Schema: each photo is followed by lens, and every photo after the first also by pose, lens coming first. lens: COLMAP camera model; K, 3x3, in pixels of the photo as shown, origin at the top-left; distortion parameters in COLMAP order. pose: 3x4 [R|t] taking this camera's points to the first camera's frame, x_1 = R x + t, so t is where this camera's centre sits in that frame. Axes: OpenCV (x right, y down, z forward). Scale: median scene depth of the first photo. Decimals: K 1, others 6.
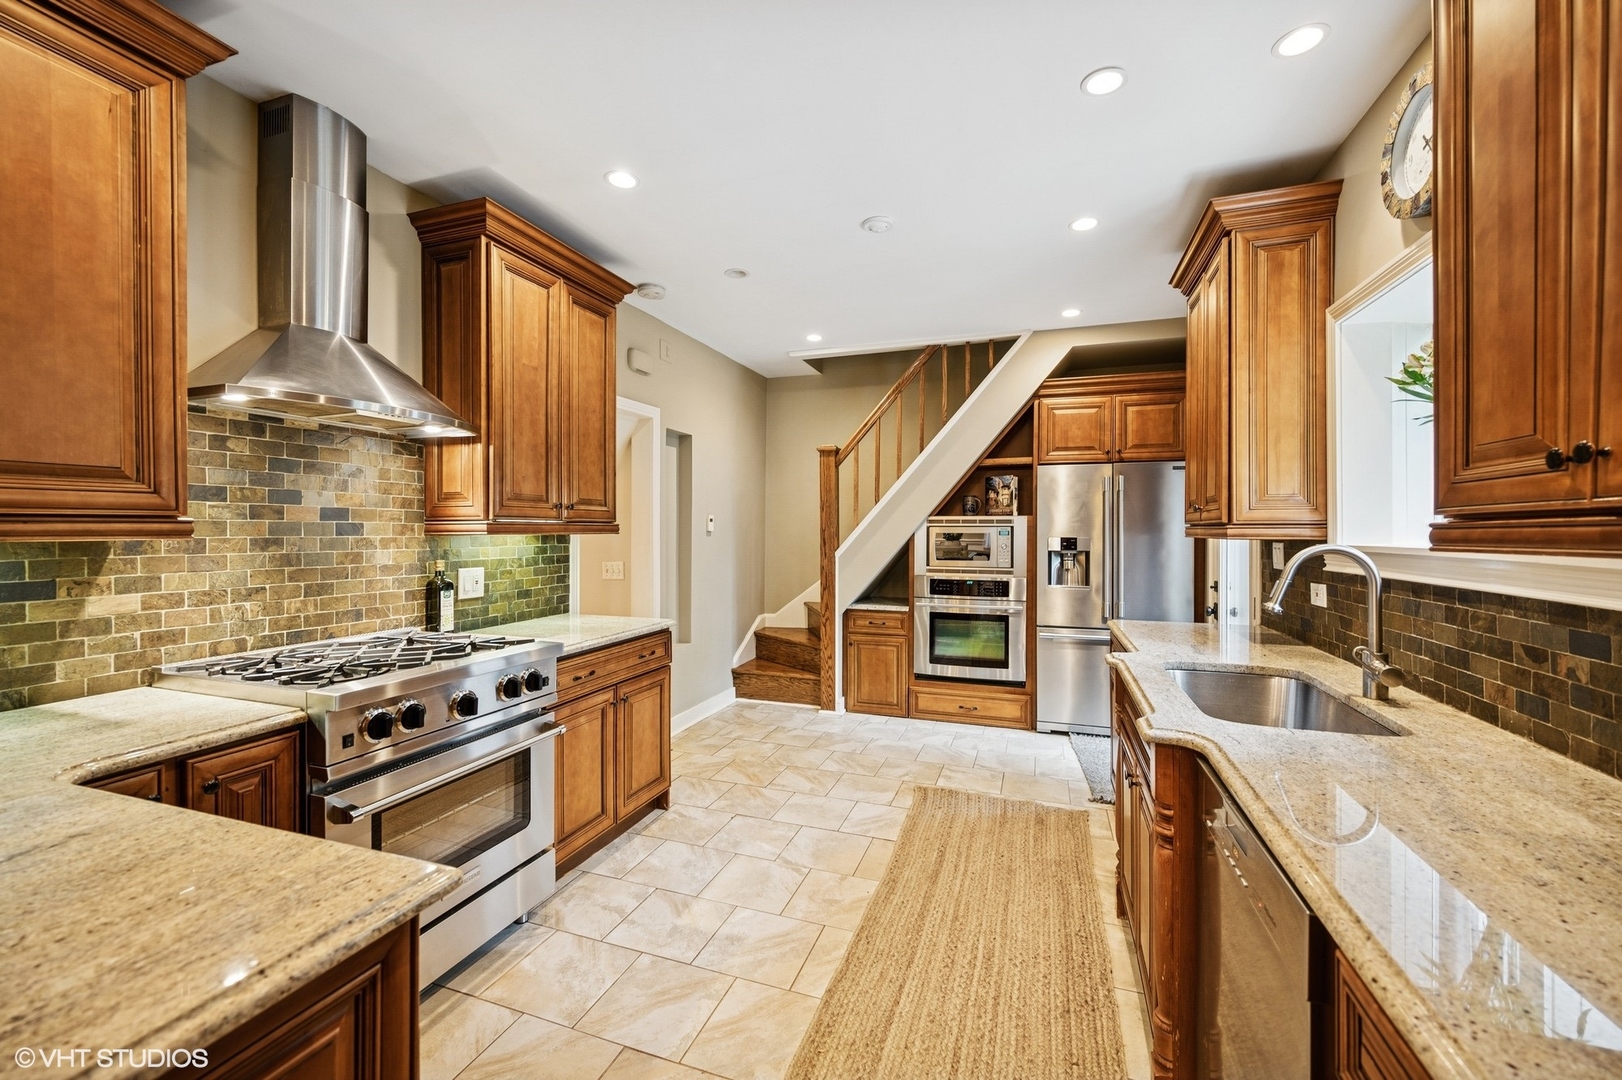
lens RADIAL K [[643.0, 0, 814.6], [0, 643.0, 533.6], [0, 0, 1]] dist [0.000182, -0.000392]
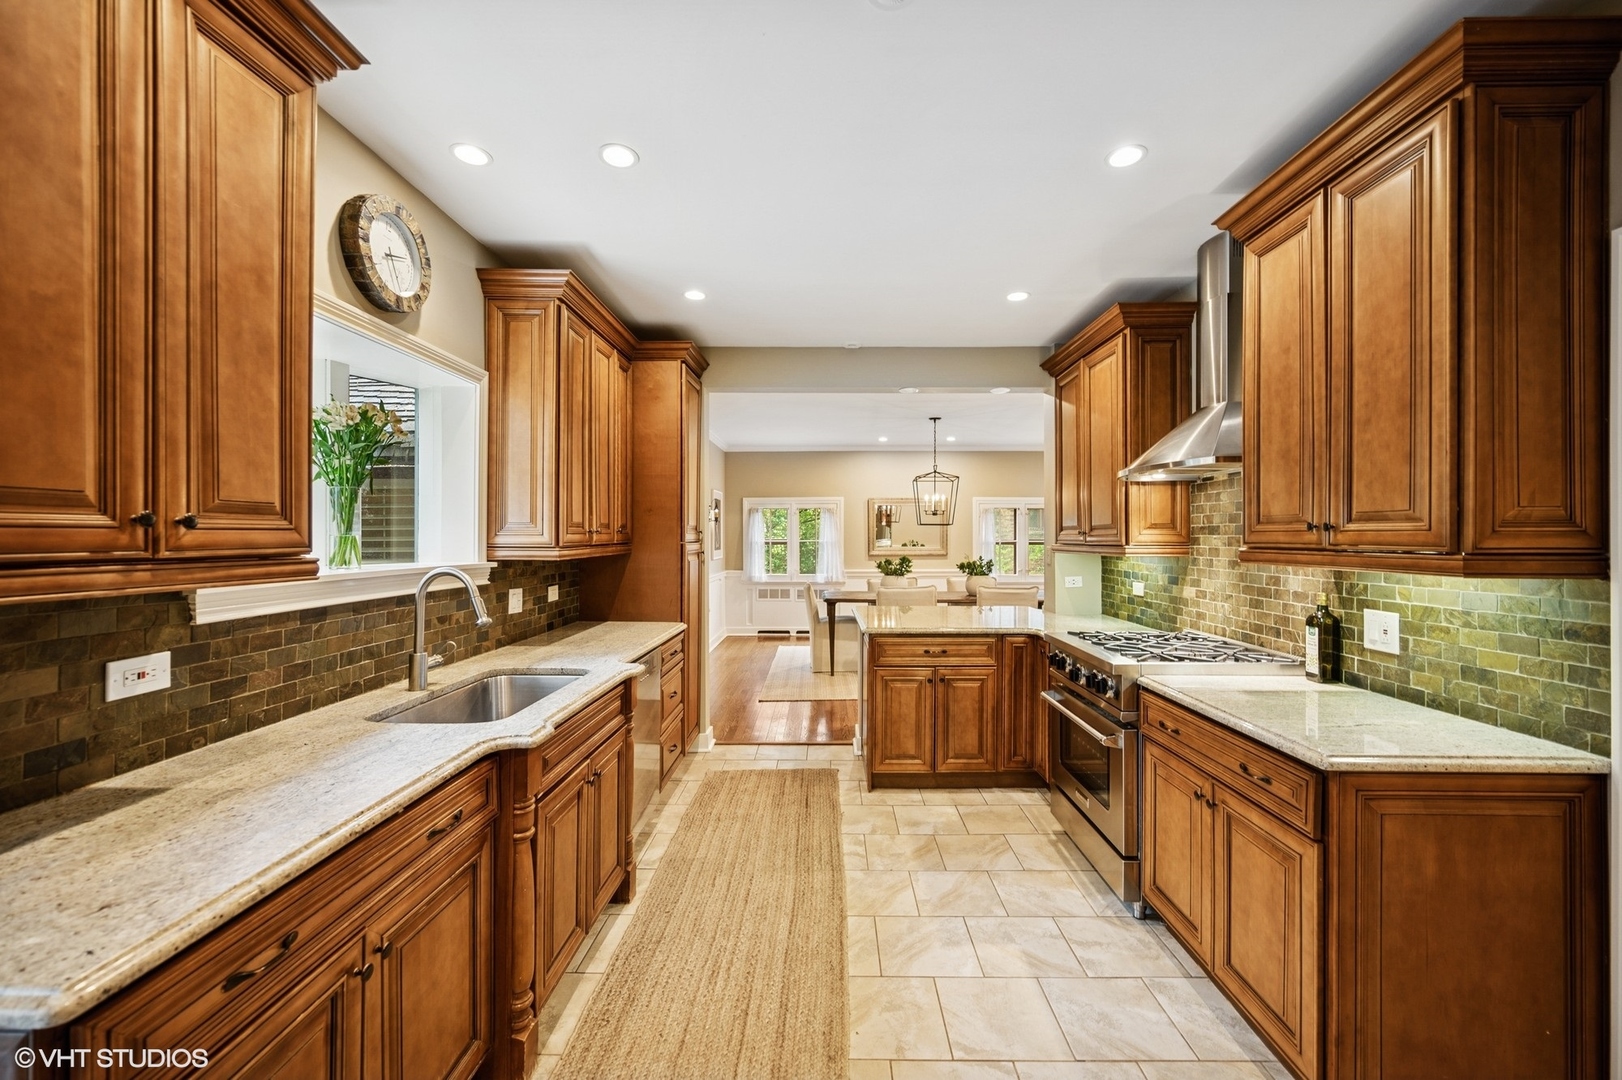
lens RADIAL K [[643.0, 0, 814.6], [0, 643.0, 533.6], [0, 0, 1]] dist [0.000182, -0.000392]
pose [[-0.951086, -0.005714, -0.308873, 0.302519], [-0.005808, 0.999983, -0.000613, -0.030295], [0.308871, 0.001210, -0.951103, 1.395601]]
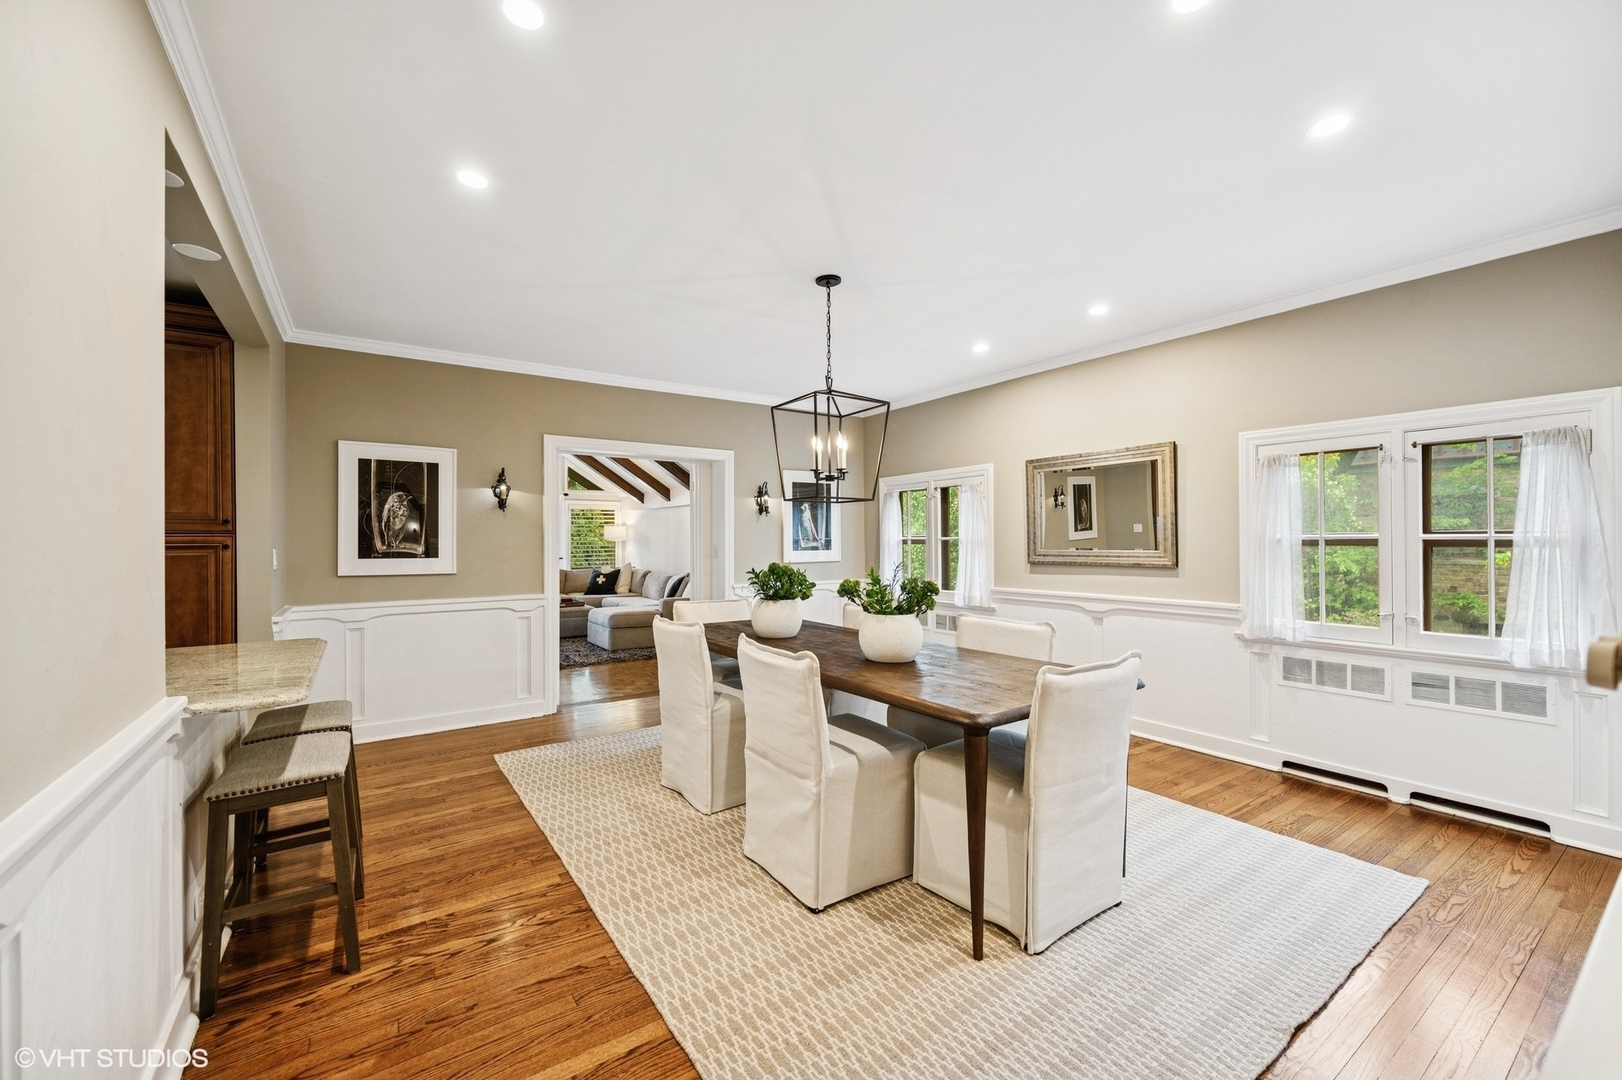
lens RADIAL K [[630.1, 0, 838.3], [0, 630.1, 538.1], [0, 0, 1]] dist [-0.024048, -0.000018]
pose [[-0.826501, 0.000253, 0.562936, -1.415639], [0.004449, 0.999972, 0.006083, -0.008917], [-0.562918, 0.007532, -0.826478, 0.243203]]
